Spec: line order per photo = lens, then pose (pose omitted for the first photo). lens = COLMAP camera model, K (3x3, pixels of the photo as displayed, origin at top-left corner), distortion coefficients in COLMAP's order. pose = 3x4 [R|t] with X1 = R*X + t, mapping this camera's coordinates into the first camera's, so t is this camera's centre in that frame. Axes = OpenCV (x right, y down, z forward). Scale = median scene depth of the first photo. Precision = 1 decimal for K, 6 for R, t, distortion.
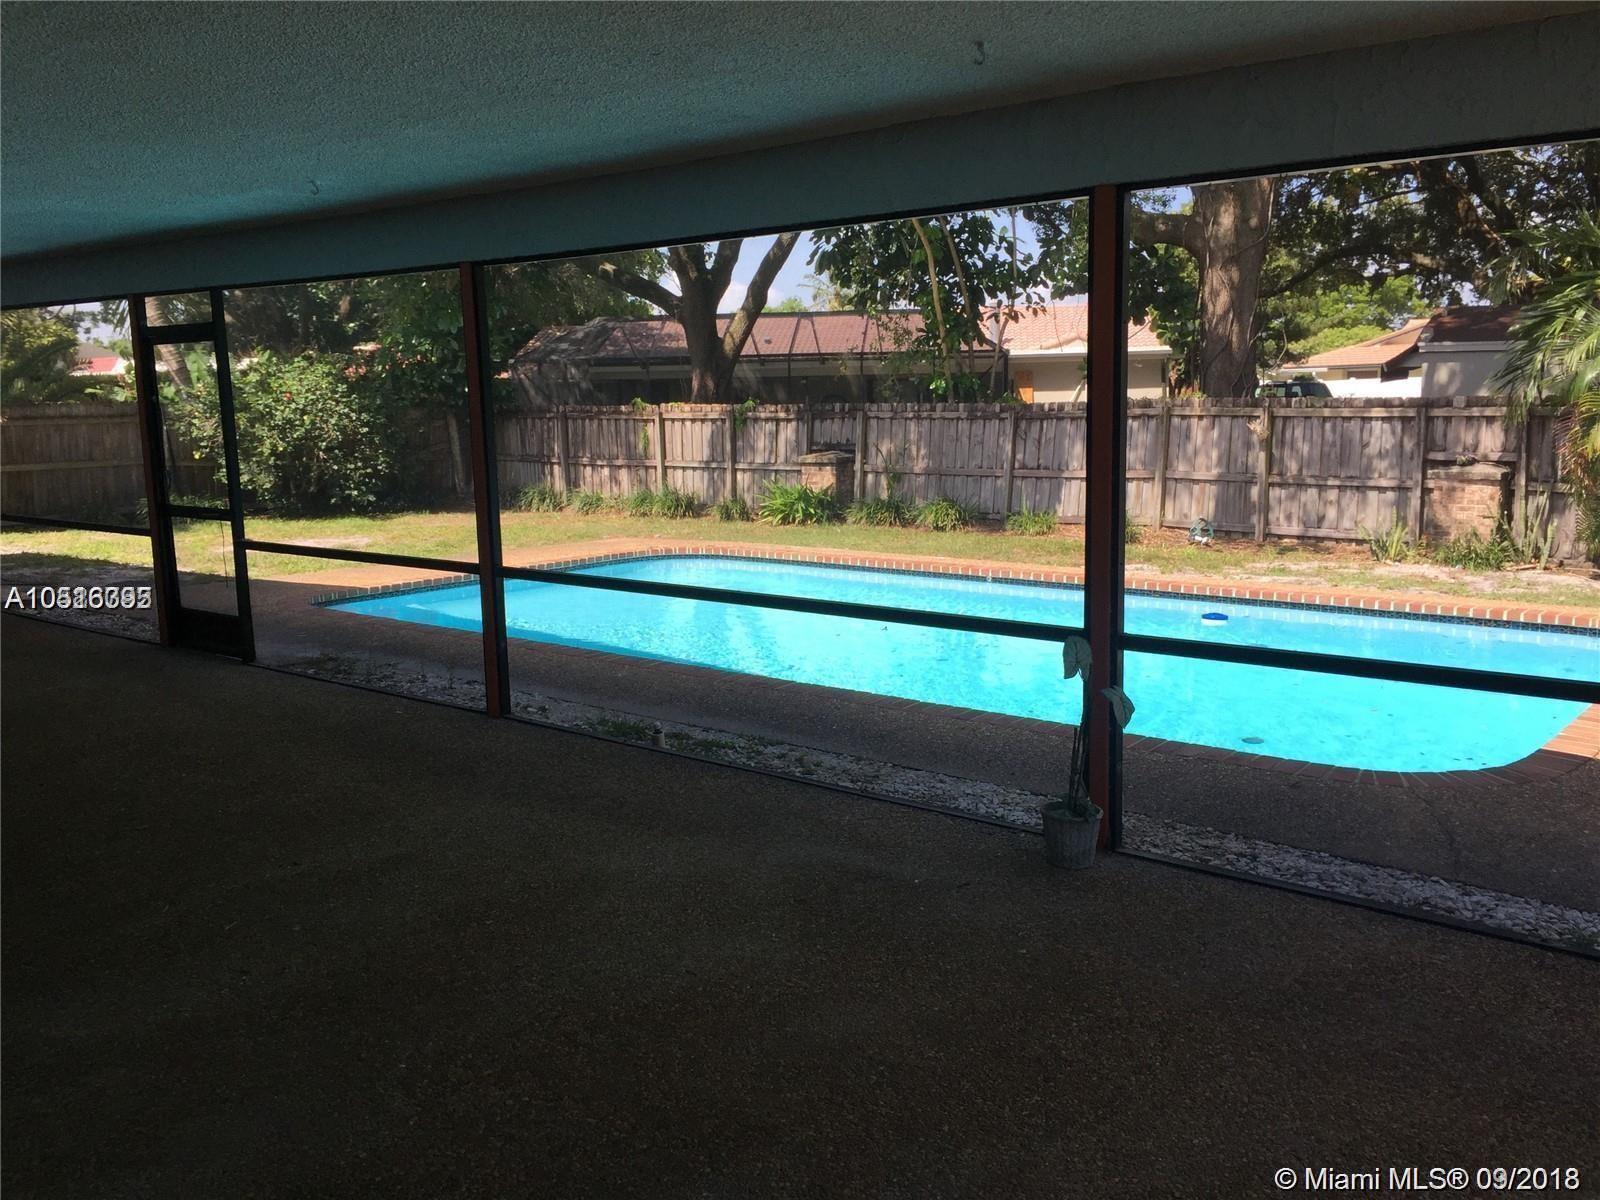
lens RADIAL K [[1370.7, 0, 810.8], [0, 1370.7, 588.2], [0, 0, 1]] dist [0.087391, -0.110193]
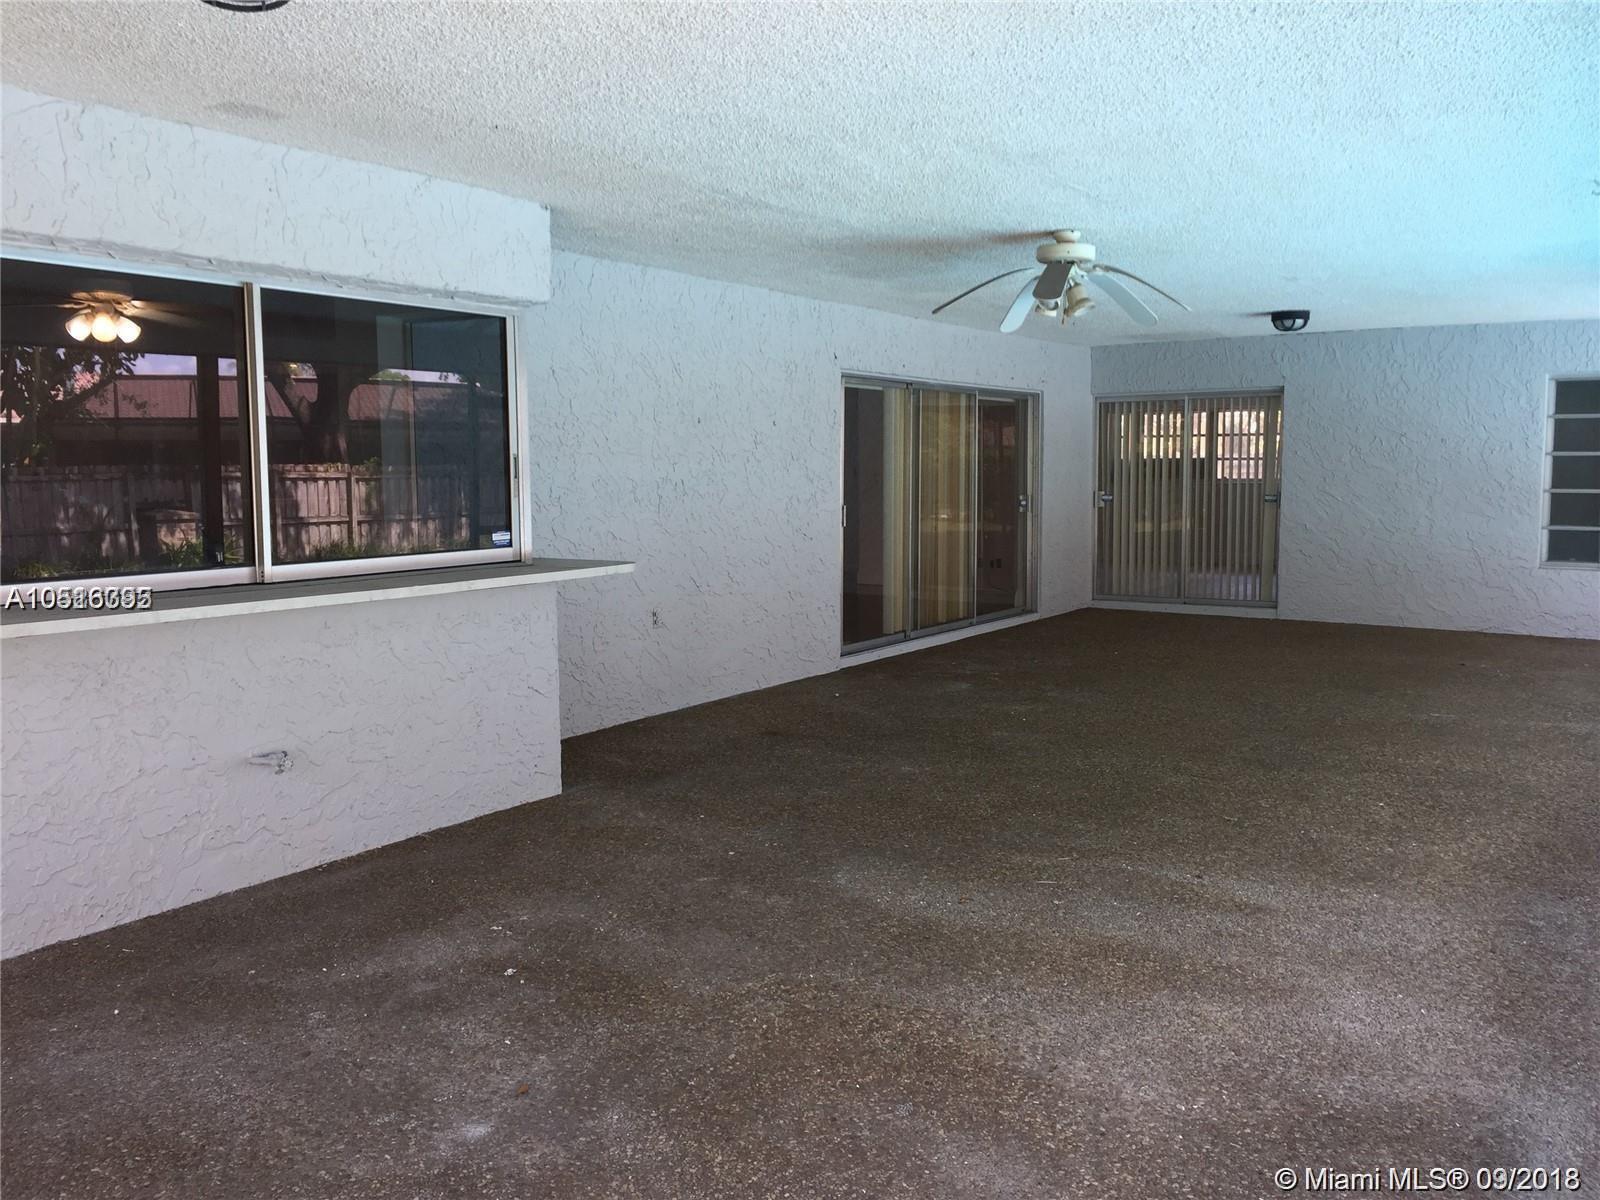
lens RADIAL K [[1370.7, 0, 810.8], [0, 1370.7, 588.2], [0, 0, 1]] dist [0.087391, -0.110193]
pose [[0.125520, 0.107173, -0.986285, 0.246239], [-0.137792, 0.986396, 0.089649, -0.027746], [0.982476, 0.124649, 0.138580, 0.228485]]
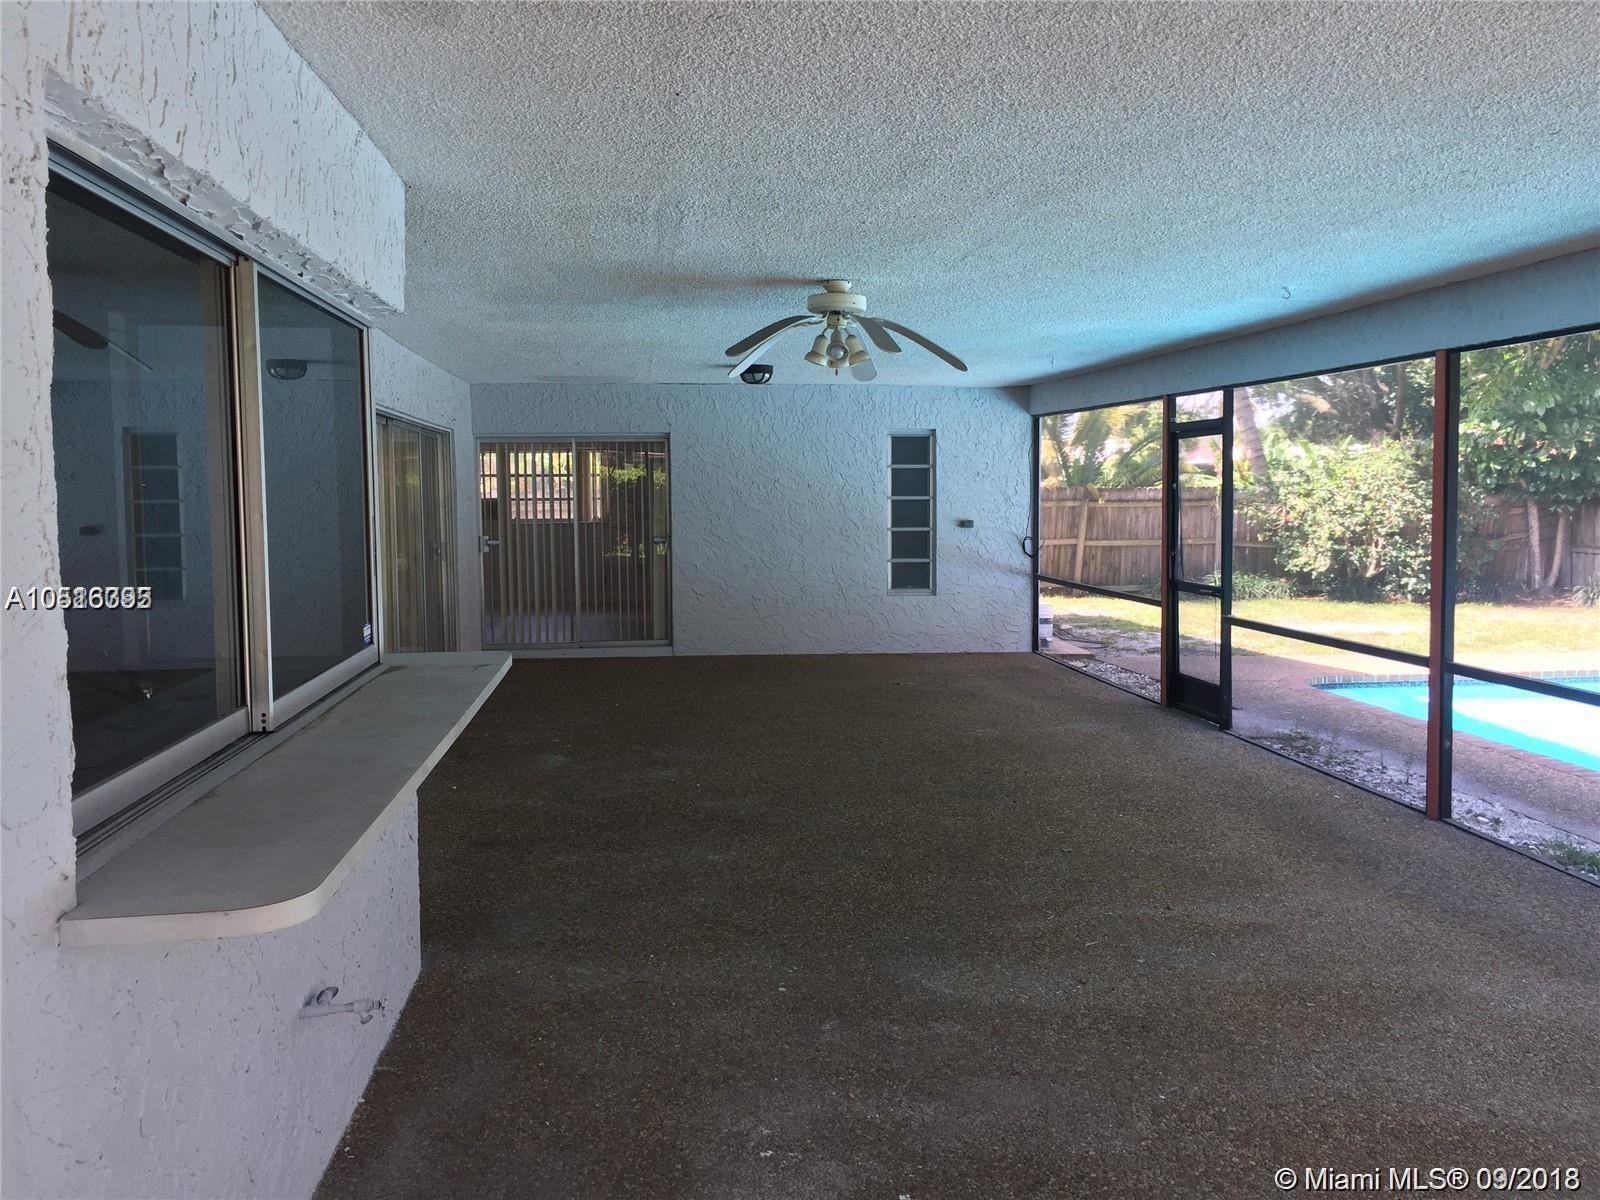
lens RADIAL K [[1370.7, 0, 810.8], [0, 1370.7, 588.2], [0, 0, 1]] dist [0.087391, -0.110193]
pose [[0.725389, 0.061553, -0.685582, 0.066428], [-0.102819, 0.994509, -0.019500, -0.001288], [0.680617, 0.084636, 0.727734, -0.004873]]
